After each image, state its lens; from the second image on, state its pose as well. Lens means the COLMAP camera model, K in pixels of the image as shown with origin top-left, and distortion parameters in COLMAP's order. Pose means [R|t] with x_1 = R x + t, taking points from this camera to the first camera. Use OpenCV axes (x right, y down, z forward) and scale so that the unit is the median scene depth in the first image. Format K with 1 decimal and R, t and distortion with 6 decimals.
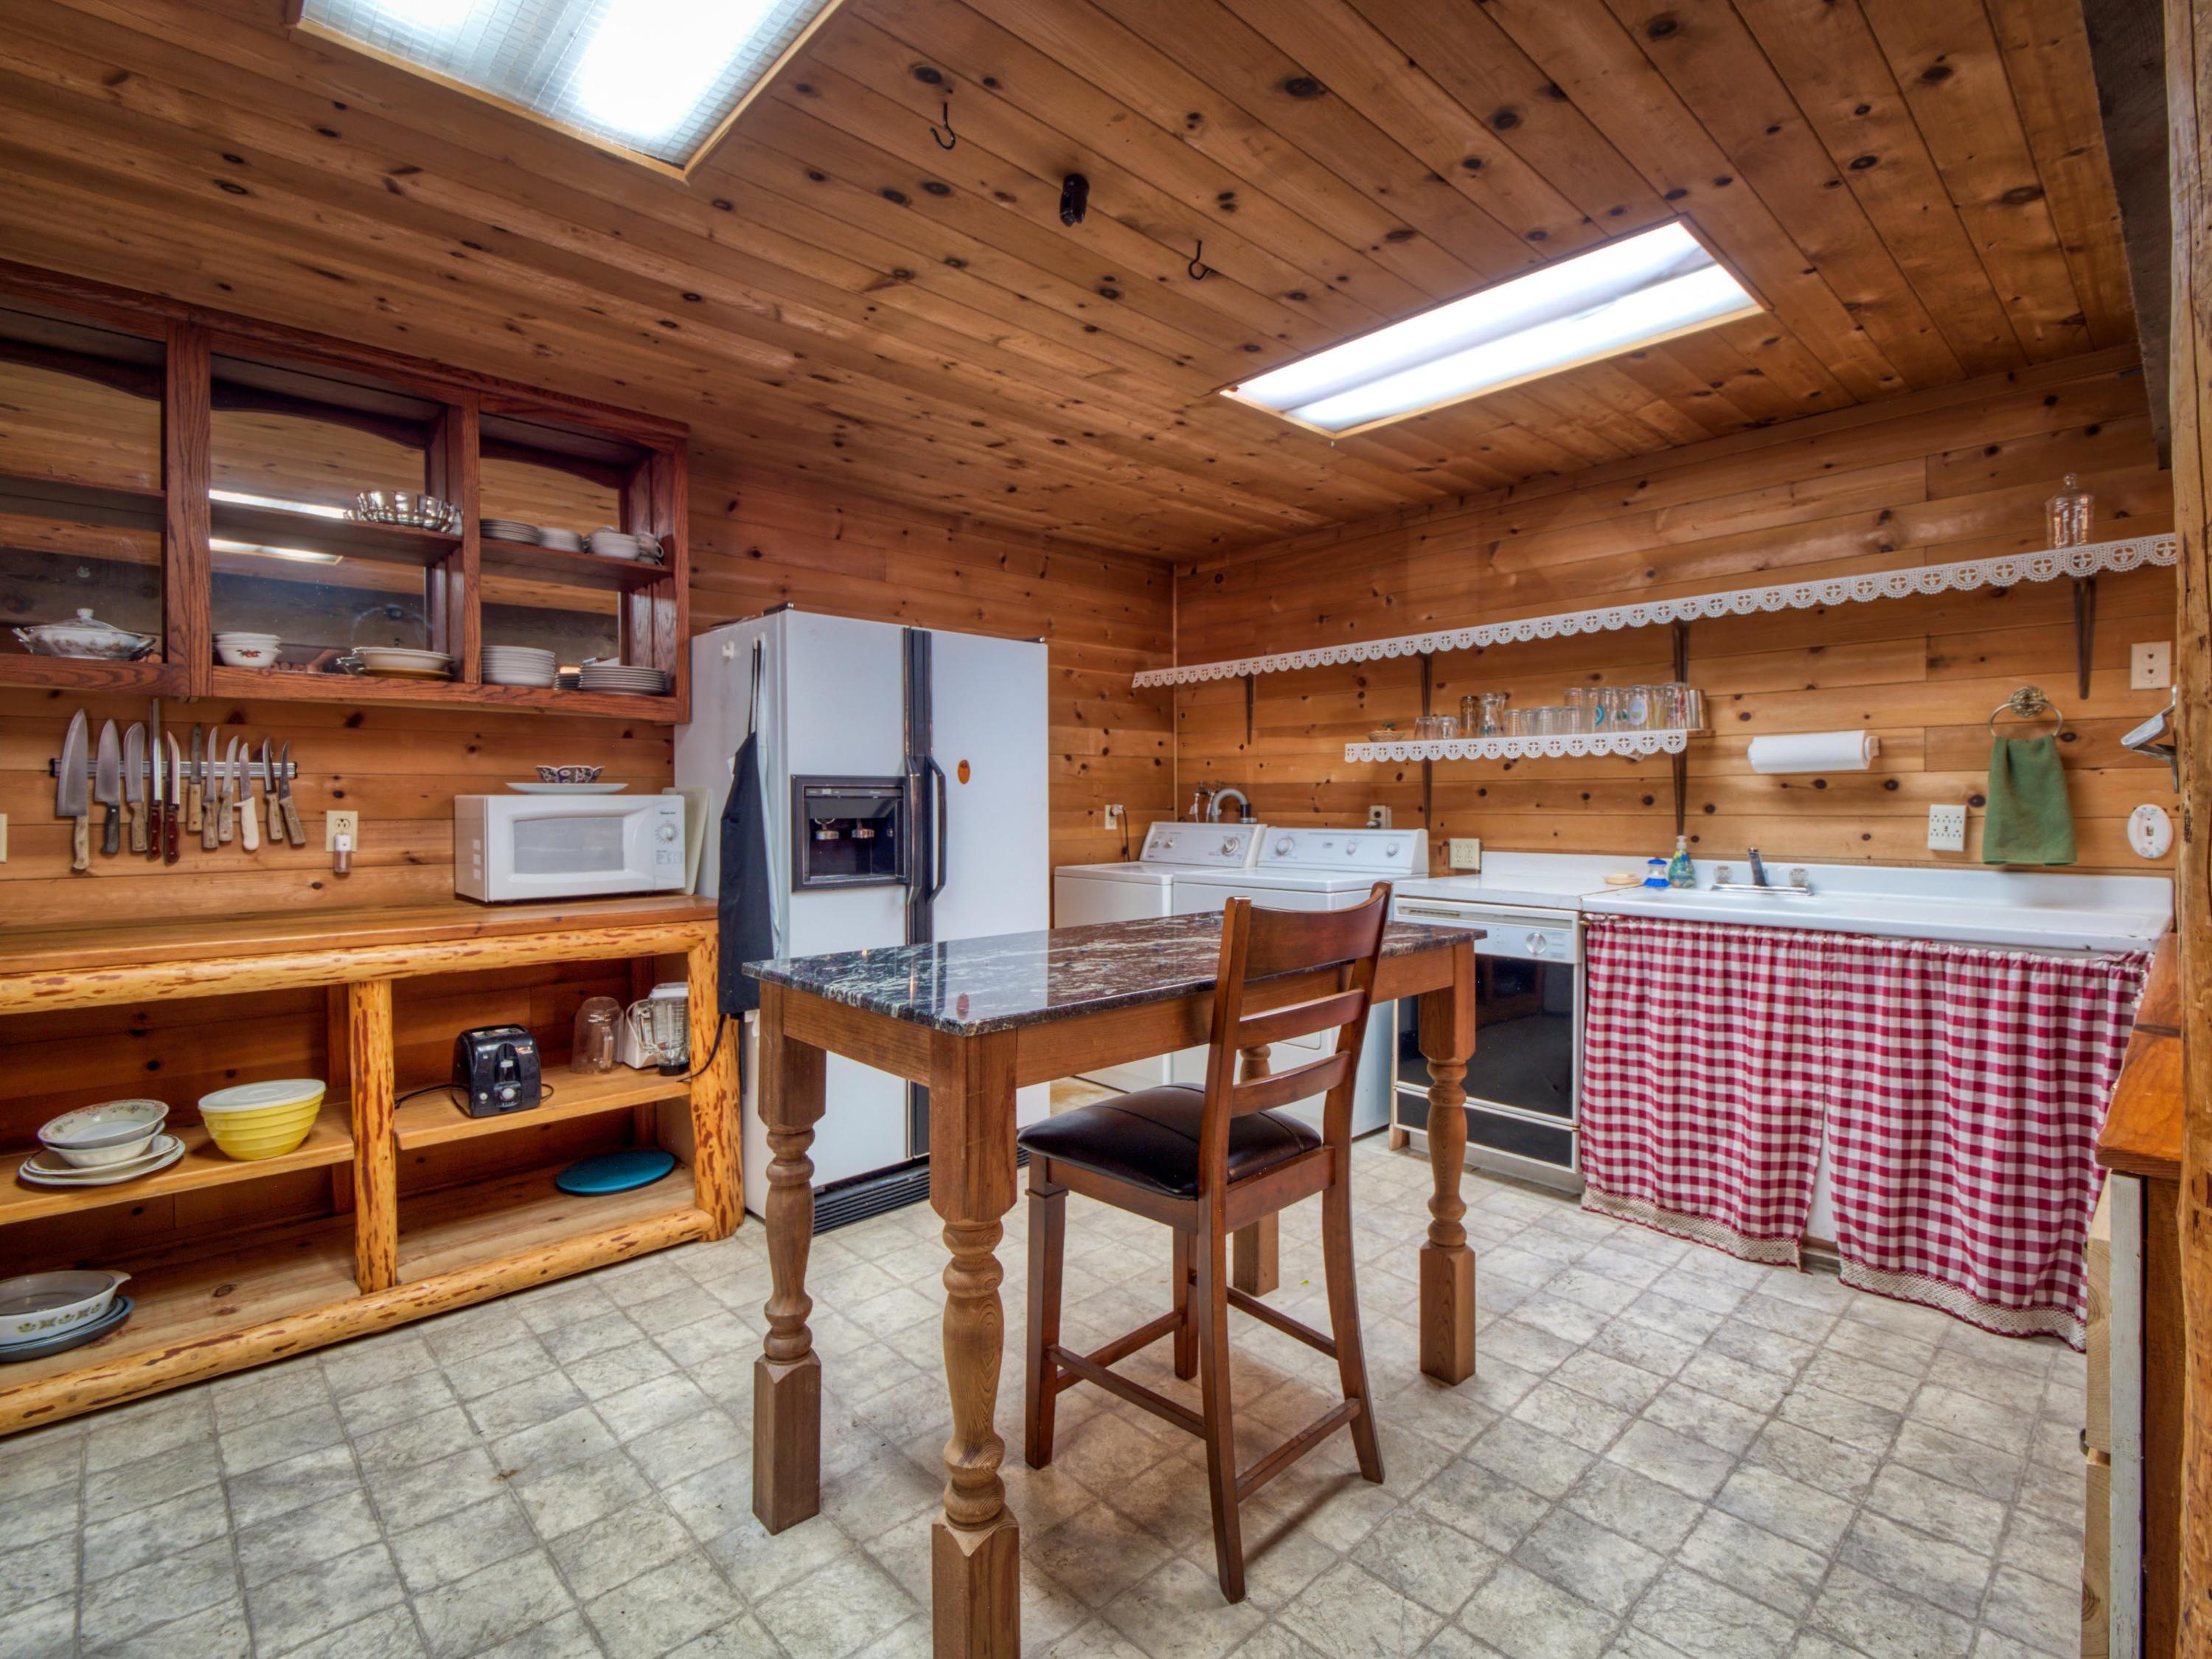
lens RADIAL K [[1047.1, 0, 1141.1], [0, 1047.1, 817.6], [0, 0, 1]] dist [0.019633, -0.026687]
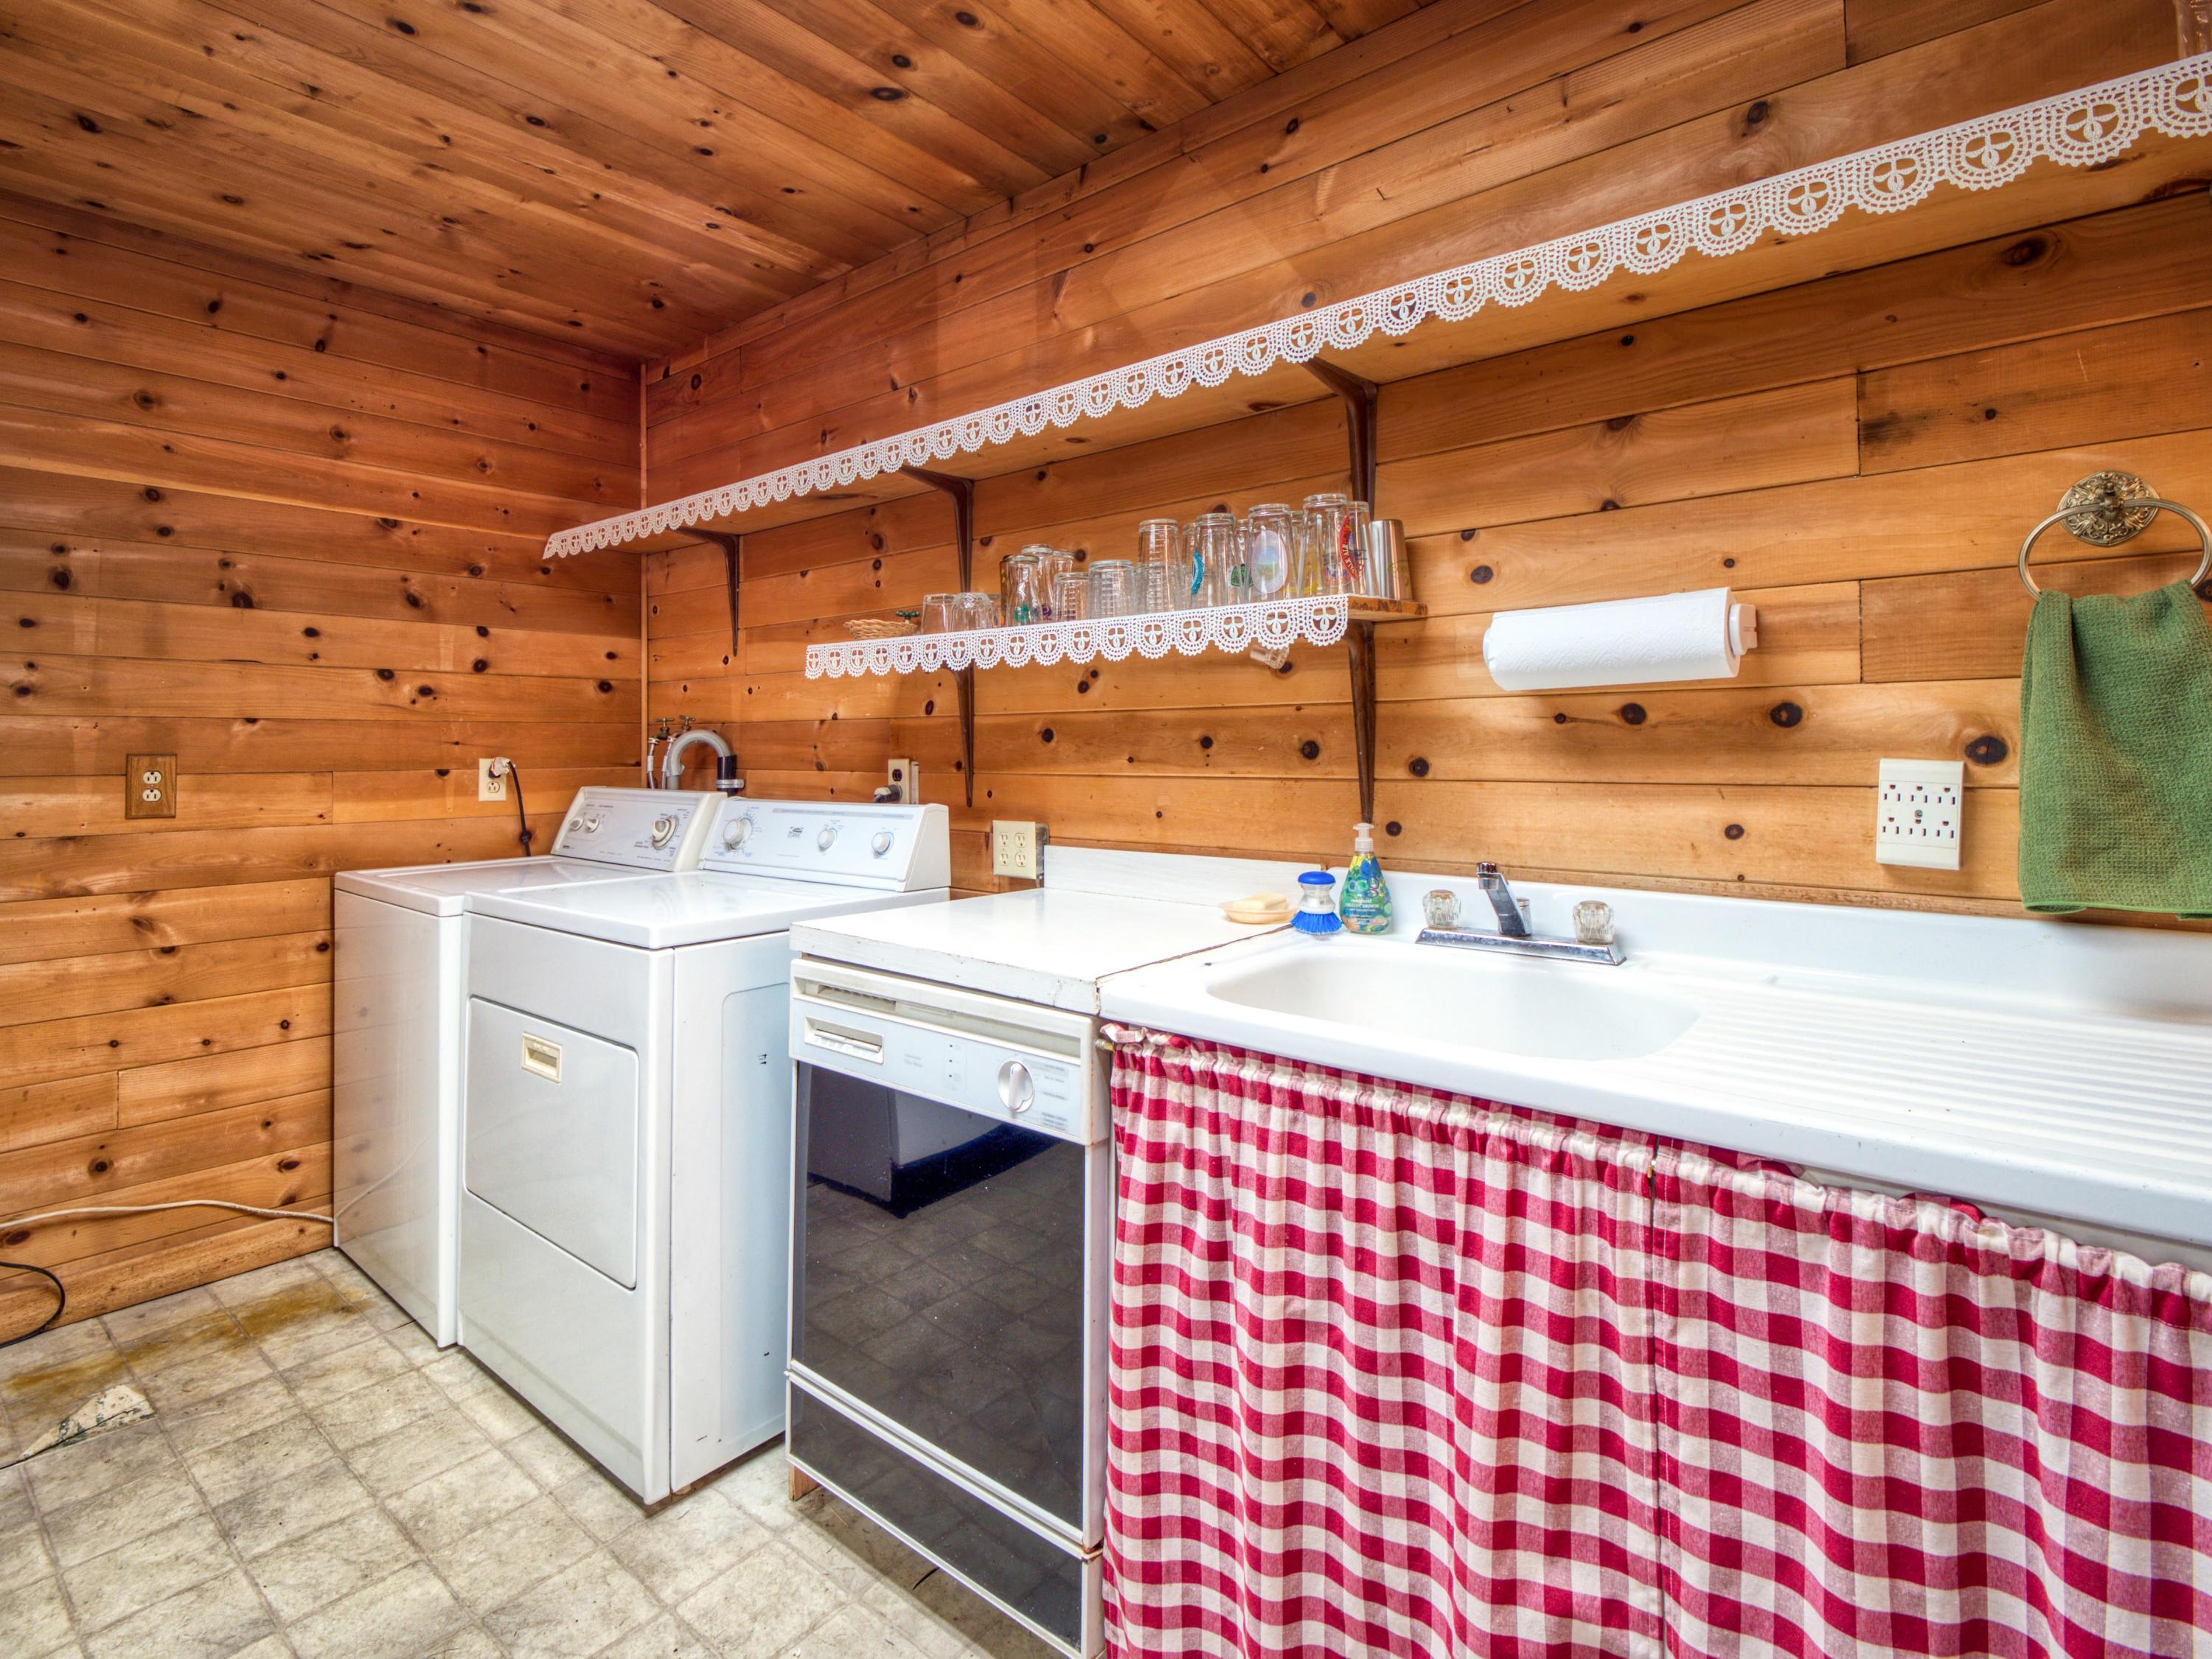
lens RADIAL K [[1085.3, 0, 1096.4], [0, 1085.3, 725.3], [0, 0, 1]] dist [0.024794, -0.020278]
pose [[0.993873, 0.000301, 0.110529, 0.380124], [0.003819, 0.999306, -0.037062, -0.010740], [-0.110463, 0.037257, 0.993182, 0.582745]]
